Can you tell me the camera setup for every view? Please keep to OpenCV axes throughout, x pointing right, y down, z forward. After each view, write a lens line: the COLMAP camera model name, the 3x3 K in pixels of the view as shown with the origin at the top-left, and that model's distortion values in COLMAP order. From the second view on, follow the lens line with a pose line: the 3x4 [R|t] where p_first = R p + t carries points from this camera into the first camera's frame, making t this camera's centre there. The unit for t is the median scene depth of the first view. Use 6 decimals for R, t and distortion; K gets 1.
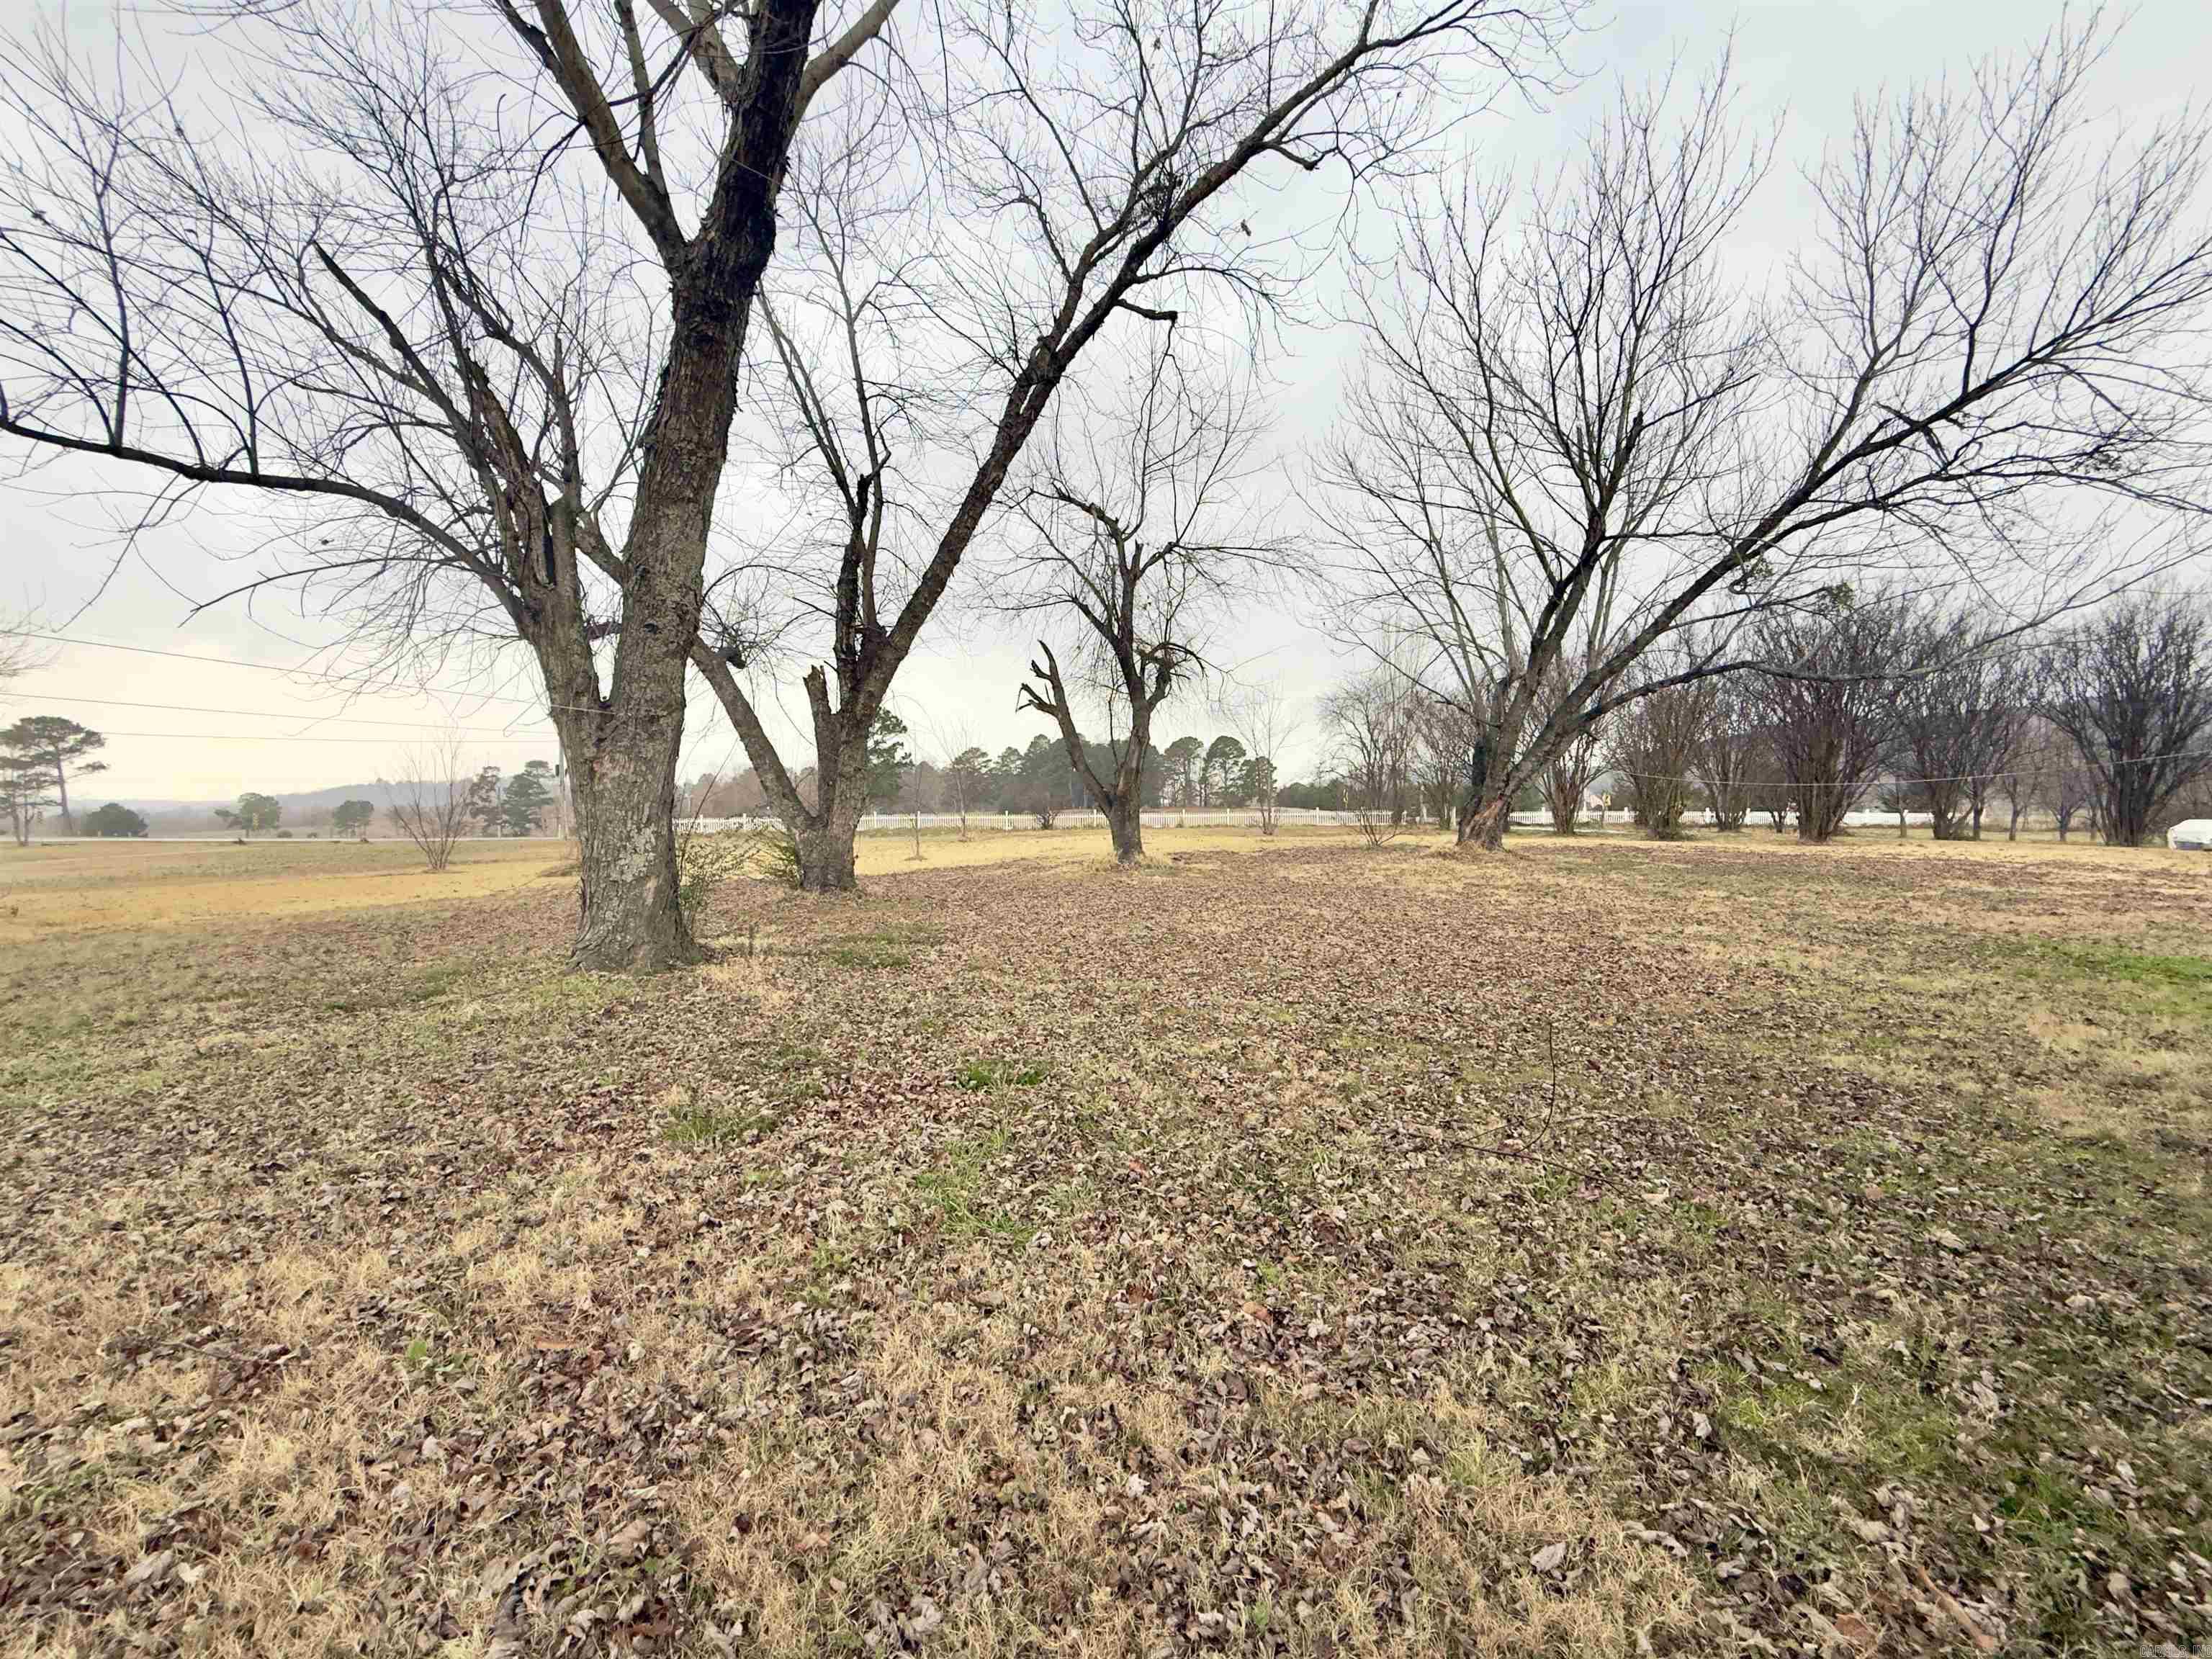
lens RADIAL K [[916.3, 0, 1108.6], [0, 916.3, 831.8], [0, 0, 1]] dist [0.000398, -0.000151]
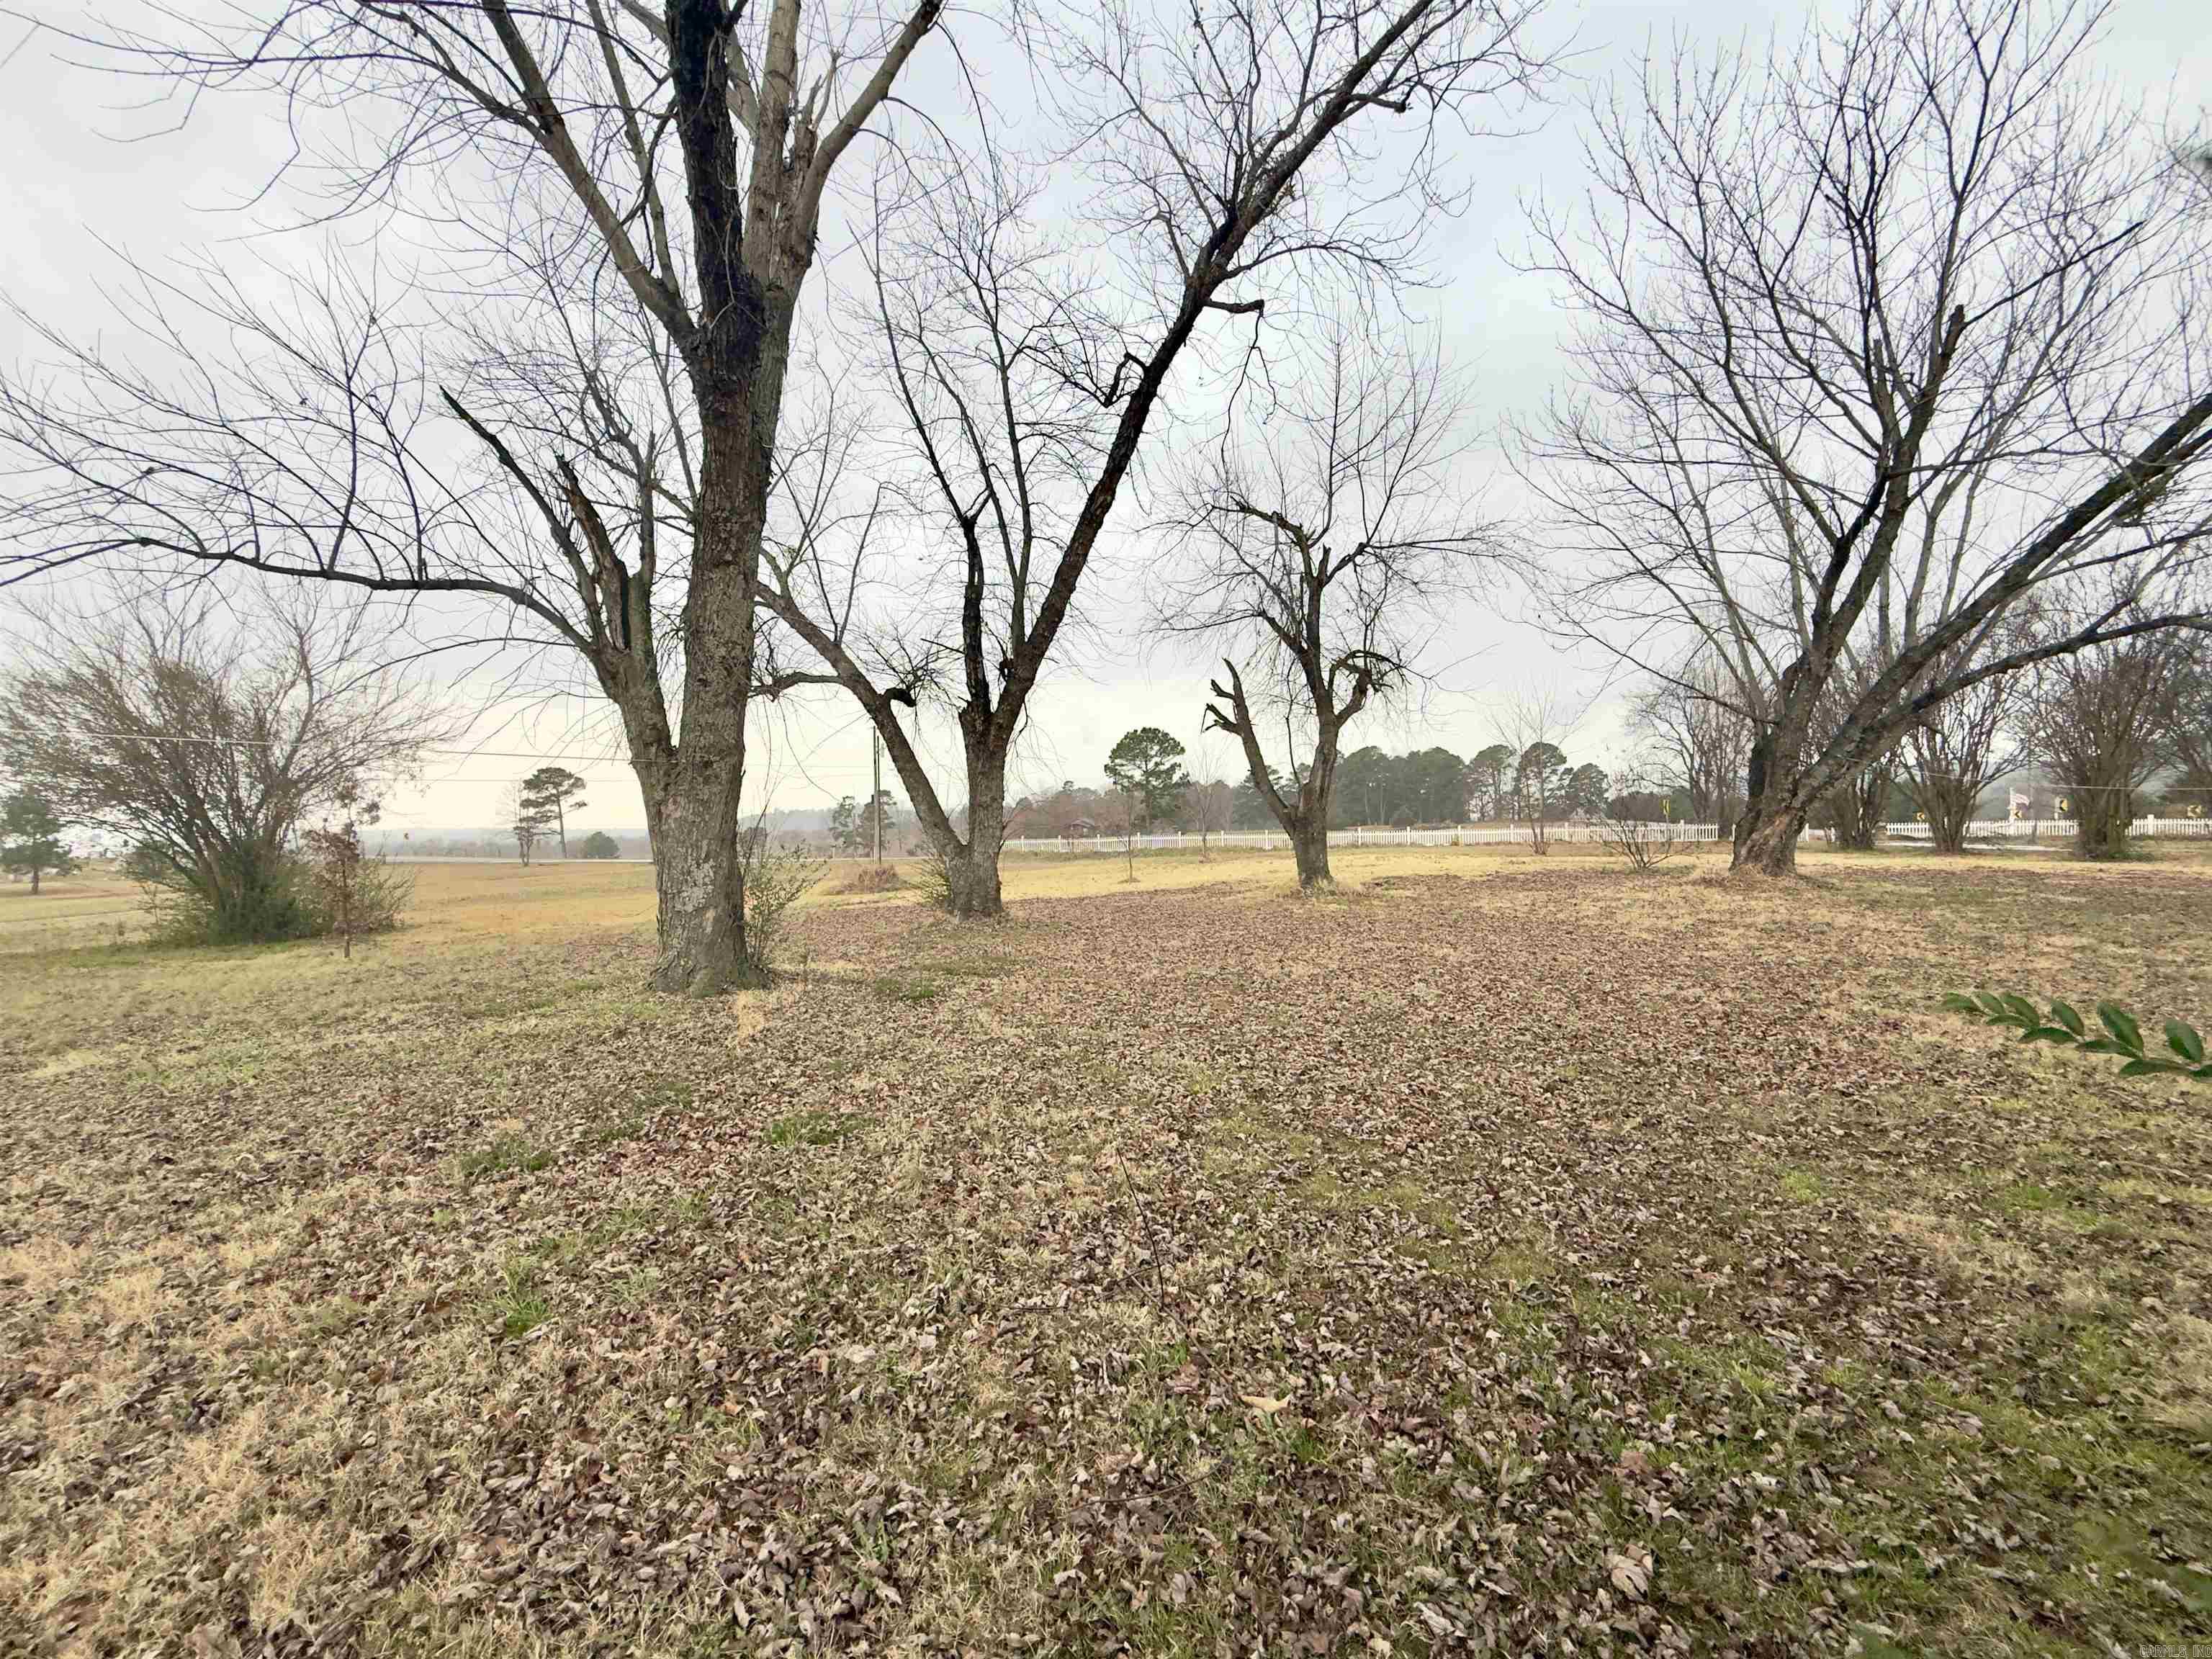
lens RADIAL K [[916.3, 0, 1108.6], [0, 916.3, 831.8], [0, 0, 1]] dist [0.000398, -0.000151]
pose [[0.947164, -0.012515, -0.320506, 0.119385], [0.006438, 0.999779, -0.020015, -0.006547], [0.320686, 0.016895, 0.947035, 0.044292]]
